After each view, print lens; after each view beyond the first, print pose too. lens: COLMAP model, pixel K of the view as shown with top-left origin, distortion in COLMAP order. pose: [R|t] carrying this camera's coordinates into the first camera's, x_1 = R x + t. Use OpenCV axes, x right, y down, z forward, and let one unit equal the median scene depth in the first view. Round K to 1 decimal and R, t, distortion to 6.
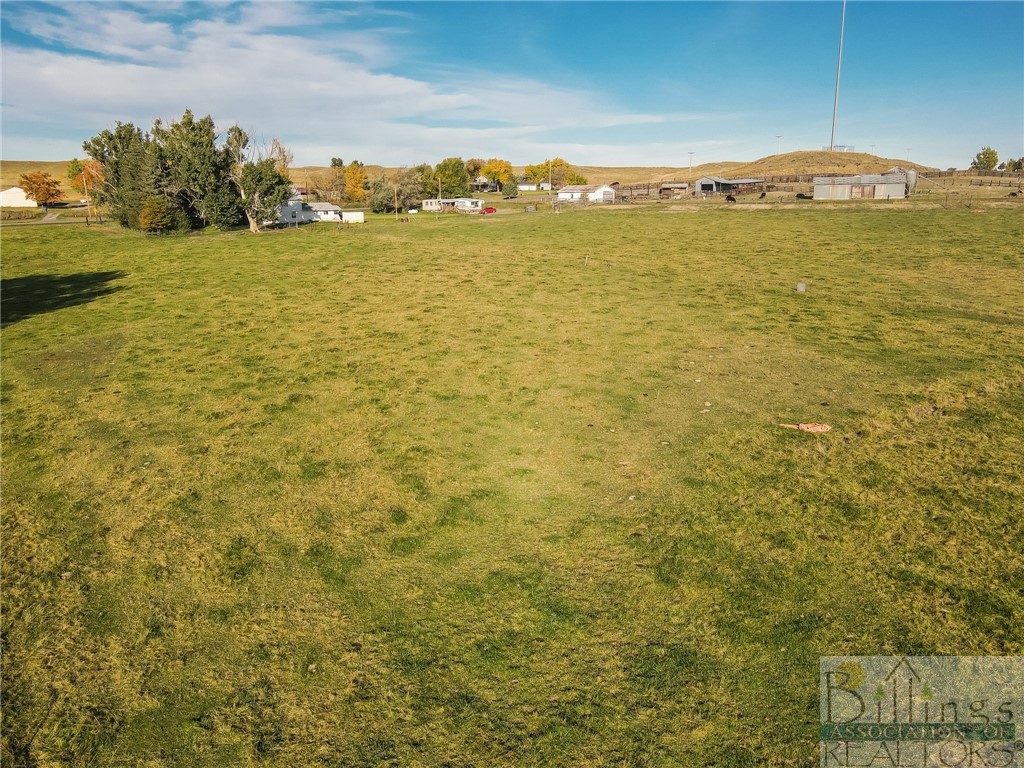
lens RADIAL K [[783.0, 0, 515.5], [0, 783.0, 378.3], [0, 0, 1]] dist [-0.011714, 0.036843]
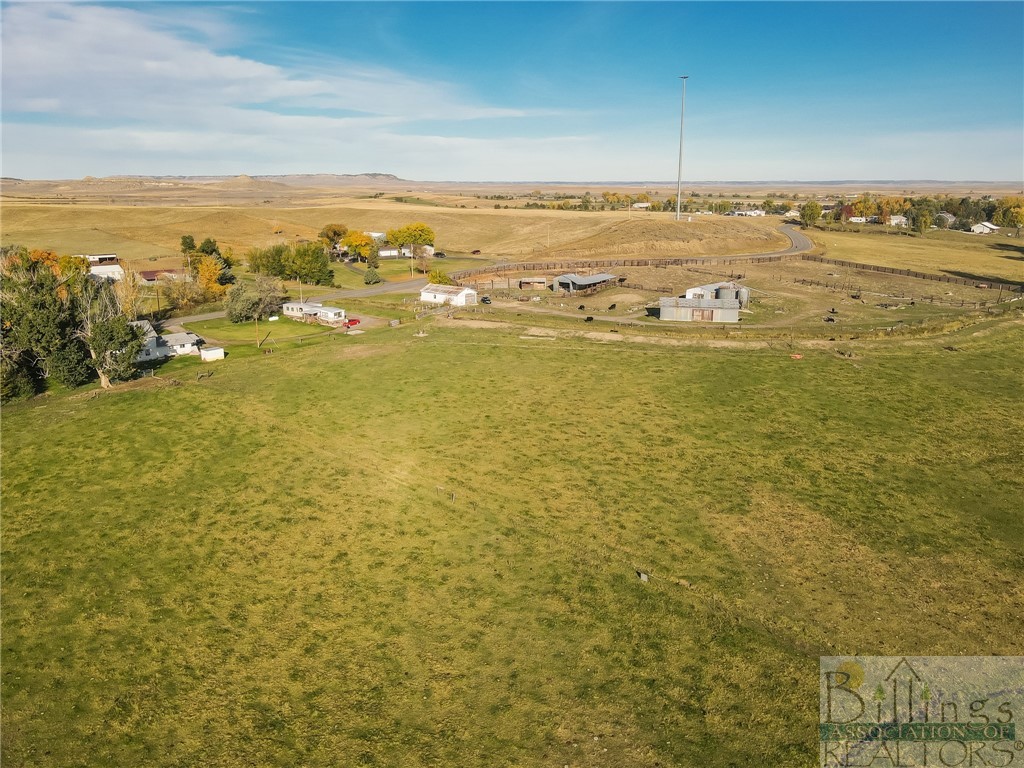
lens RADIAL K [[783.0, 0, 515.5], [0, 783.0, 378.3], [0, 0, 1]] dist [-0.011714, 0.036843]
pose [[0.983112, -0.002422, 0.182991, -0.012174], [-0.012329, 0.996764, 0.079433, -0.224070], [-0.182591, -0.080347, 0.979900, -0.026888]]
